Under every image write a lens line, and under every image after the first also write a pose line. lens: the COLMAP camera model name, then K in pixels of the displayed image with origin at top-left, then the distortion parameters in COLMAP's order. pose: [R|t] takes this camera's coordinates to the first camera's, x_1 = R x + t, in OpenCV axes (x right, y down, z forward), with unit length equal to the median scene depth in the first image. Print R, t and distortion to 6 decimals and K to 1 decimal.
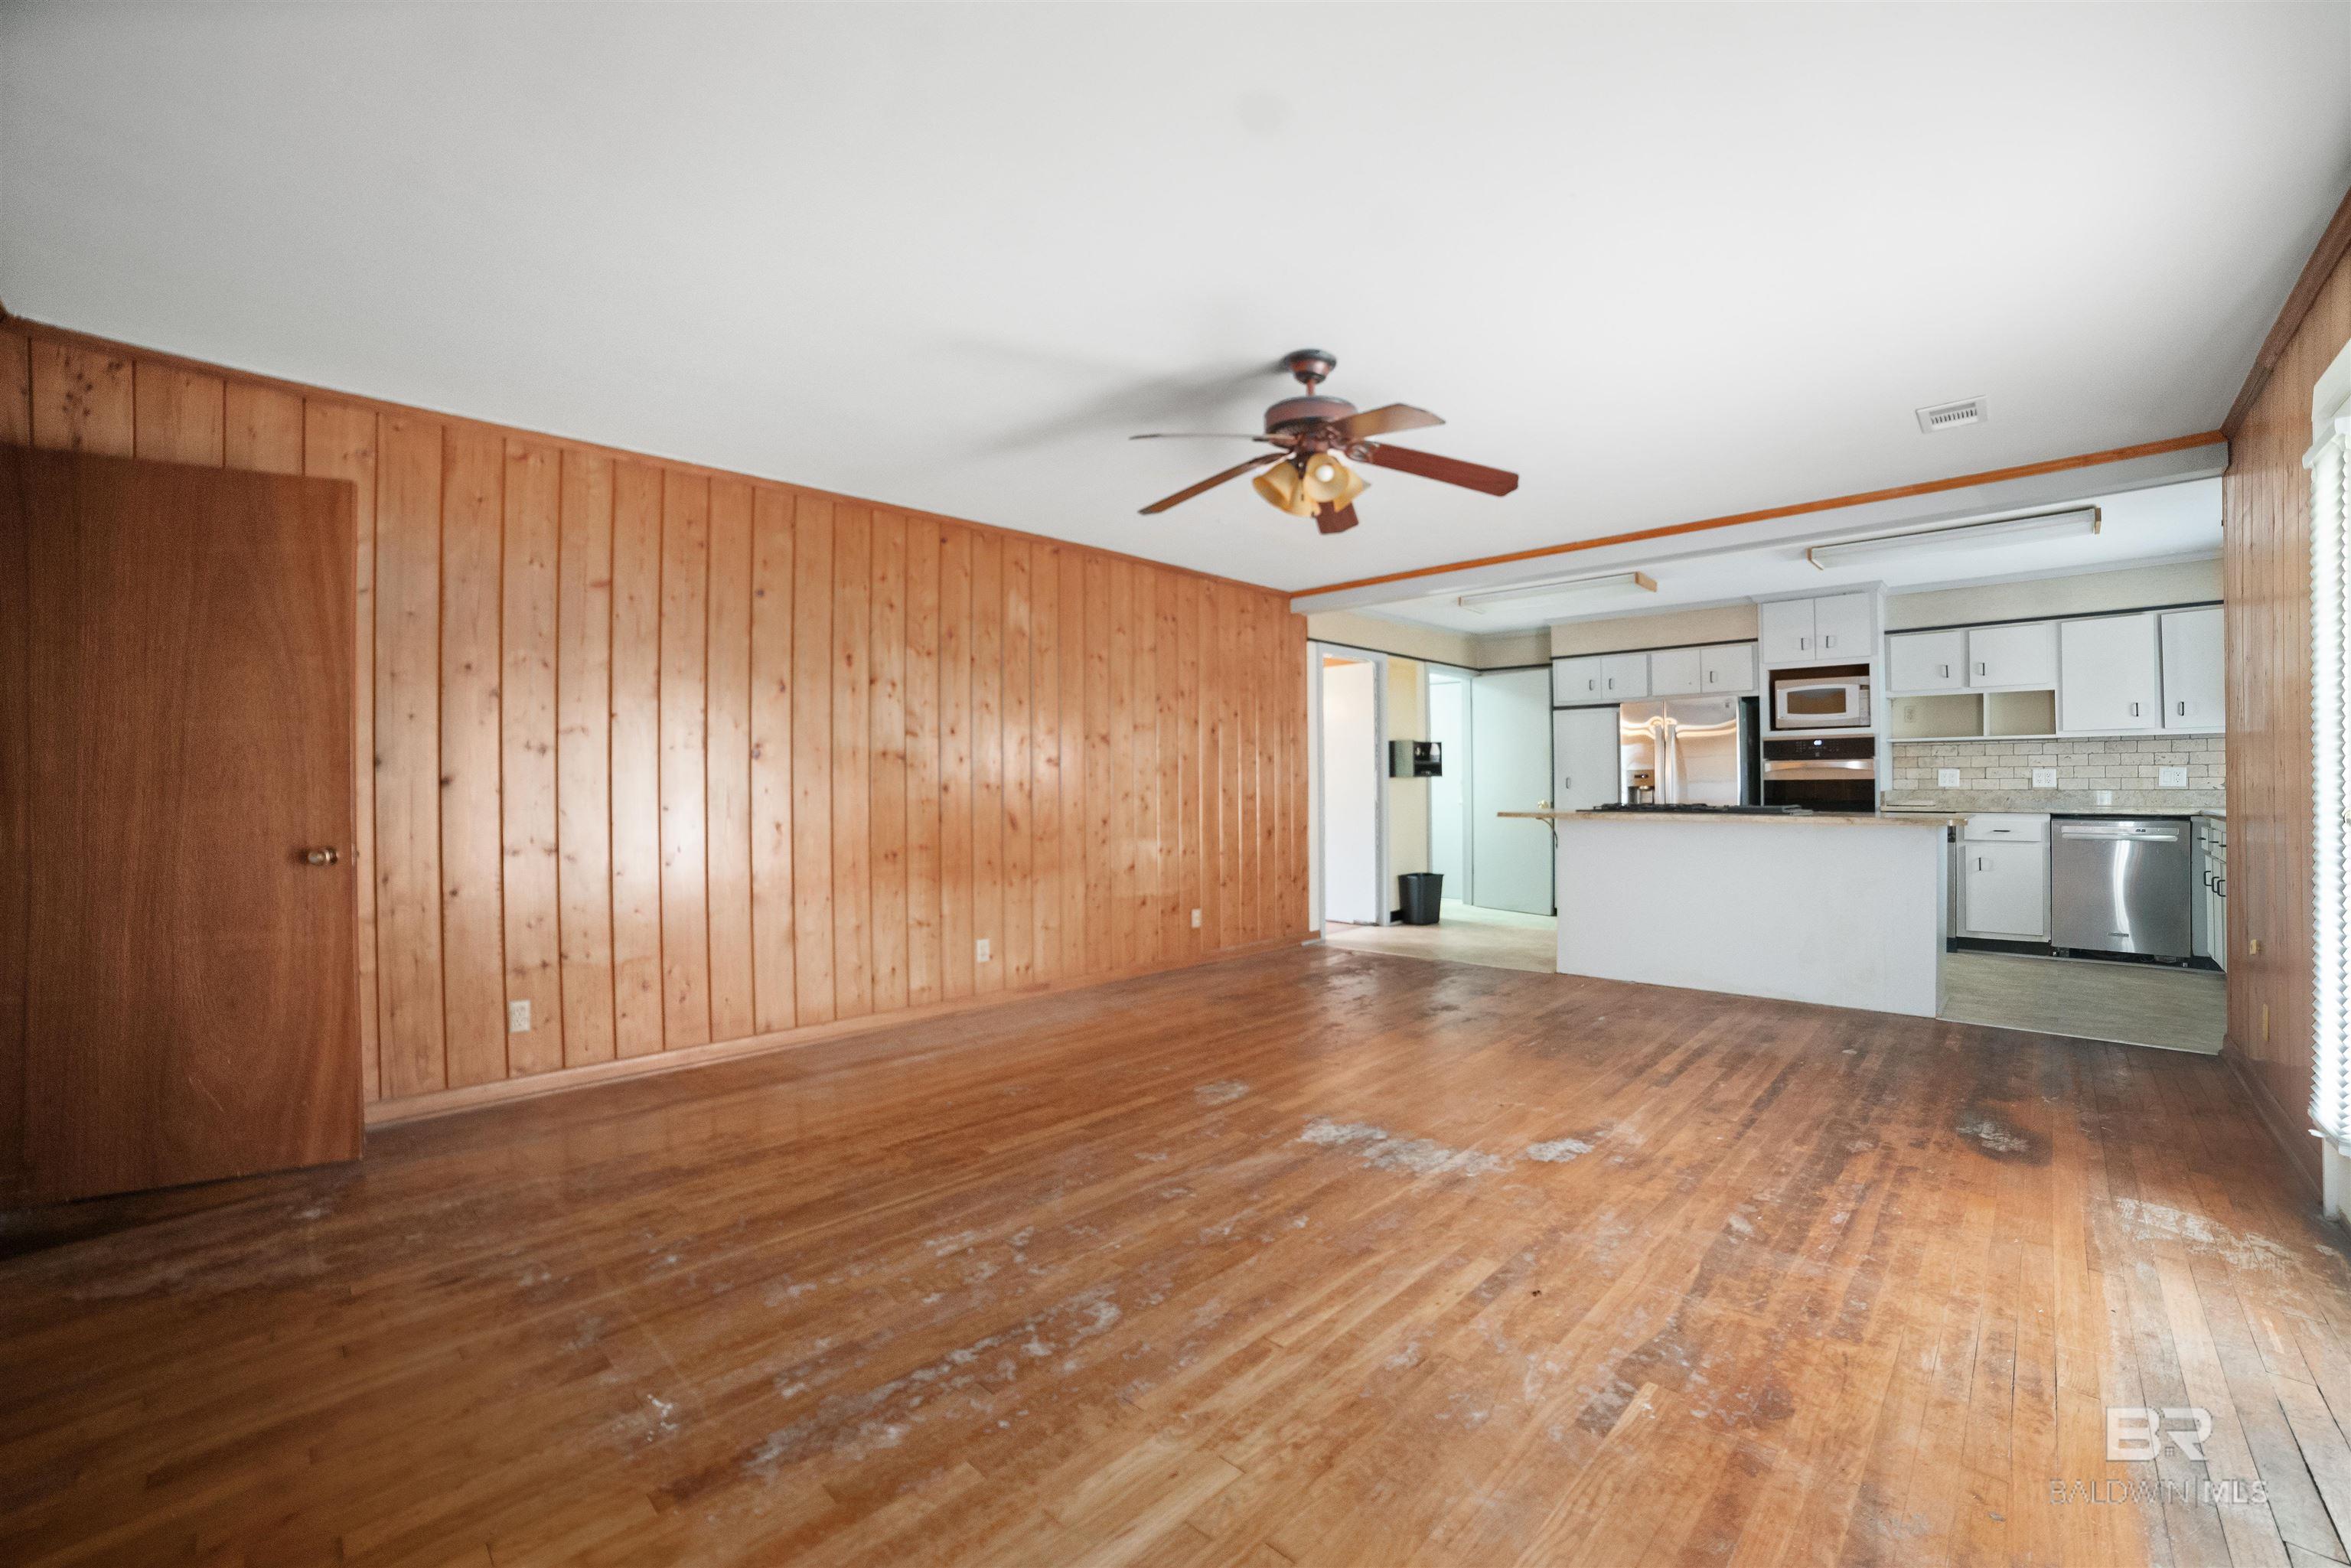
lens RADIAL K [[955.3, 0, 1188.1], [0, 955.3, 792.1], [0, 0, 1]] dist [-0.112157, 0.038384]
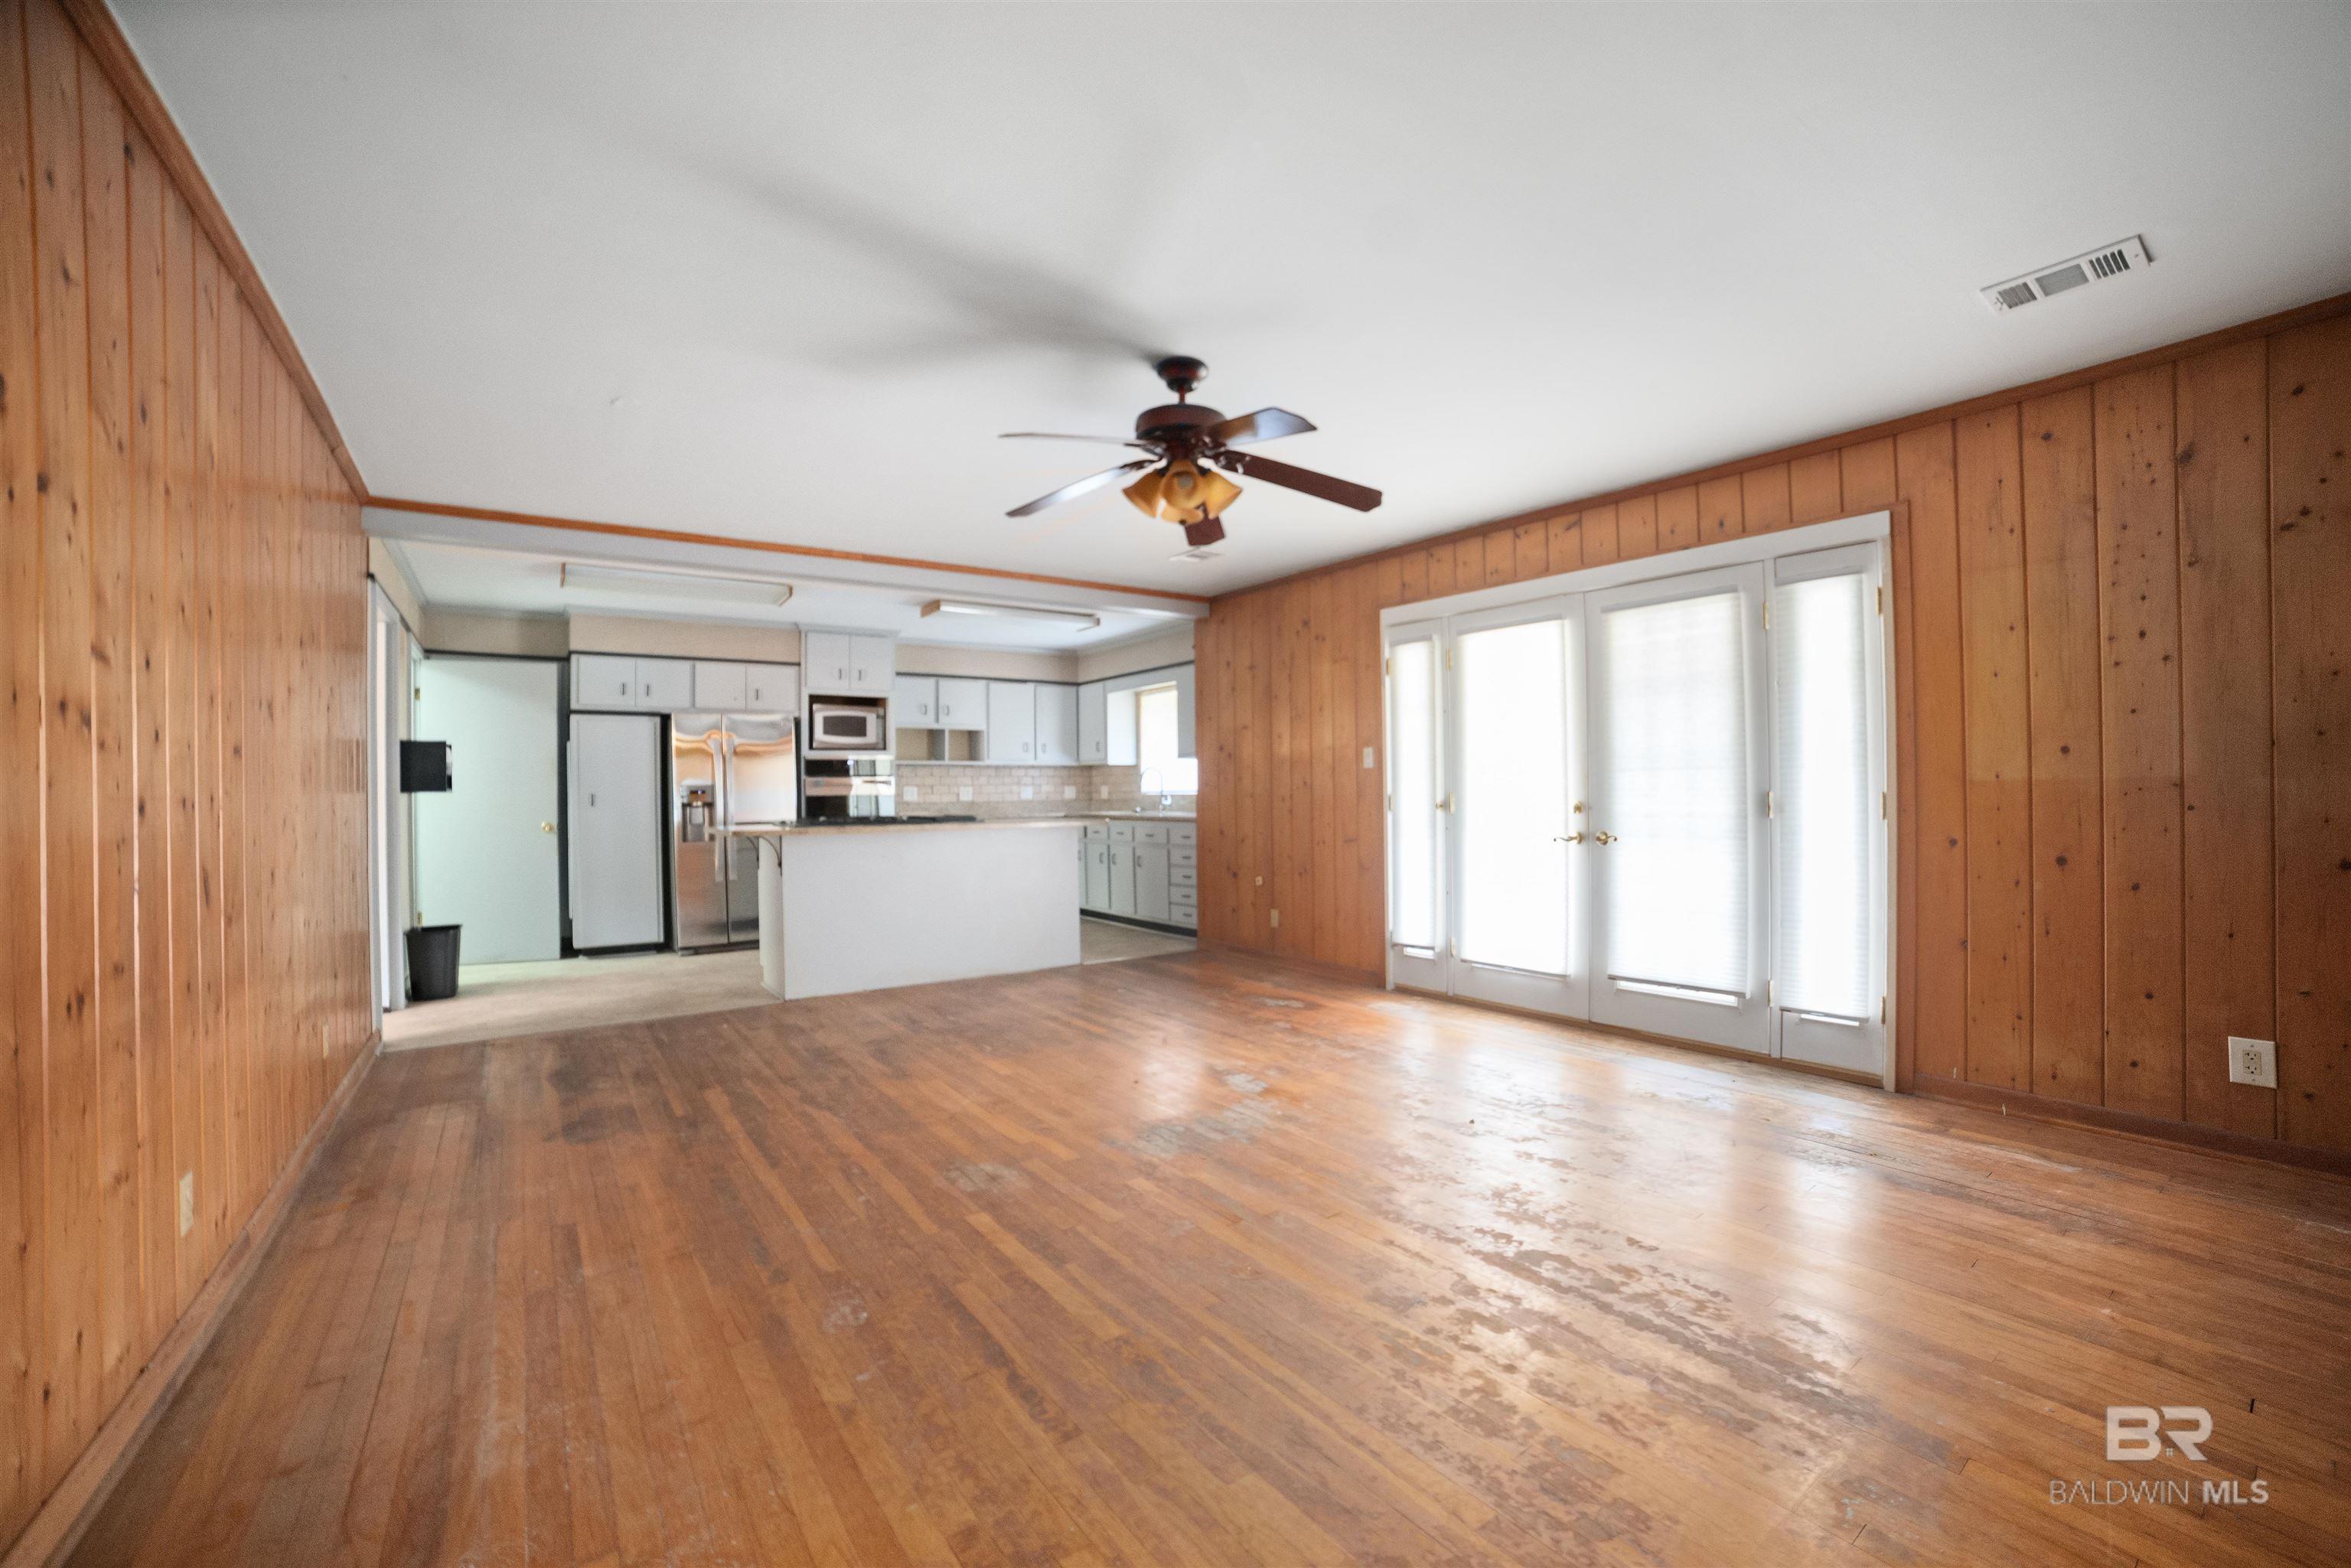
lens RADIAL K [[955.3, 0, 1188.1], [0, 955.3, 792.1], [0, 0, 1]] dist [-0.112157, 0.038384]
pose [[0.168896, 0.005132, 0.985620, -0.739912], [0.018327, 0.999797, -0.008346, 0.001182], [-0.985463, 0.019473, 0.168768, 0.718472]]
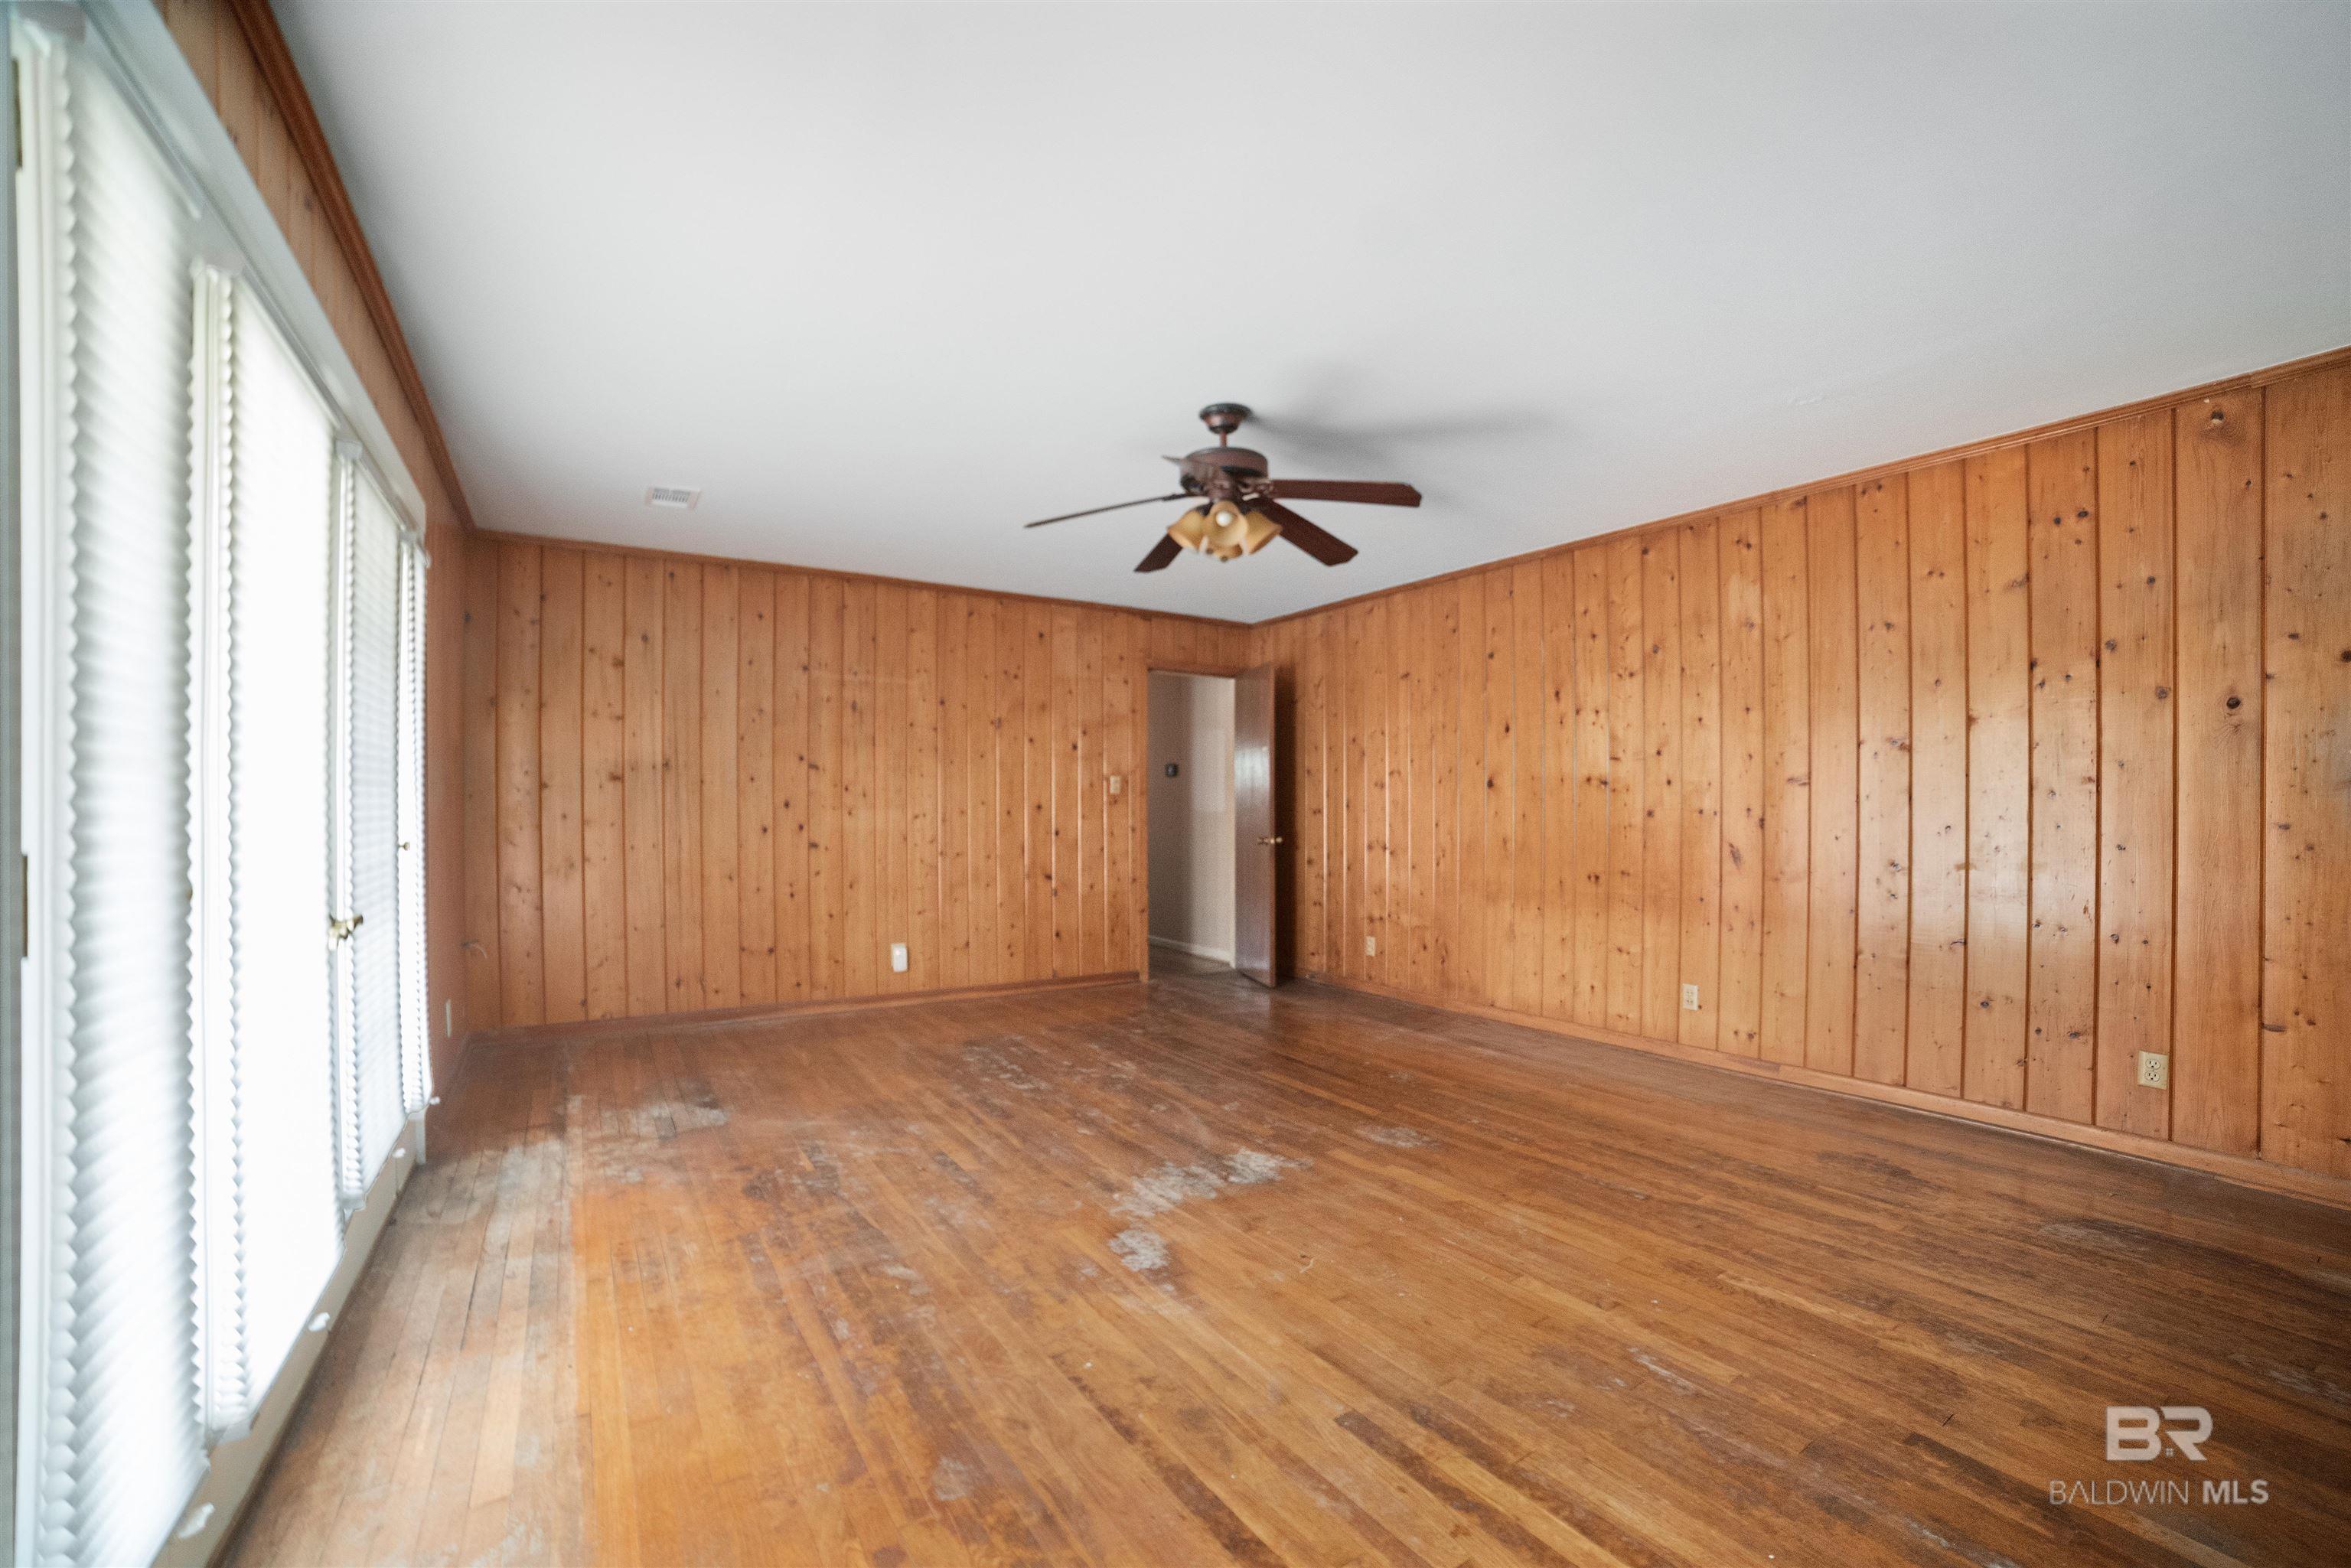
lens RADIAL K [[955.3, 0, 1188.1], [0, 955.3, 792.1], [0, 0, 1]] dist [-0.112157, 0.038384]
pose [[-0.214392, -0.008850, -0.976708, 1.034770], [-0.005751, 0.999953, -0.007799, -0.020451], [0.976731, 0.003945, -0.214433, 1.032842]]
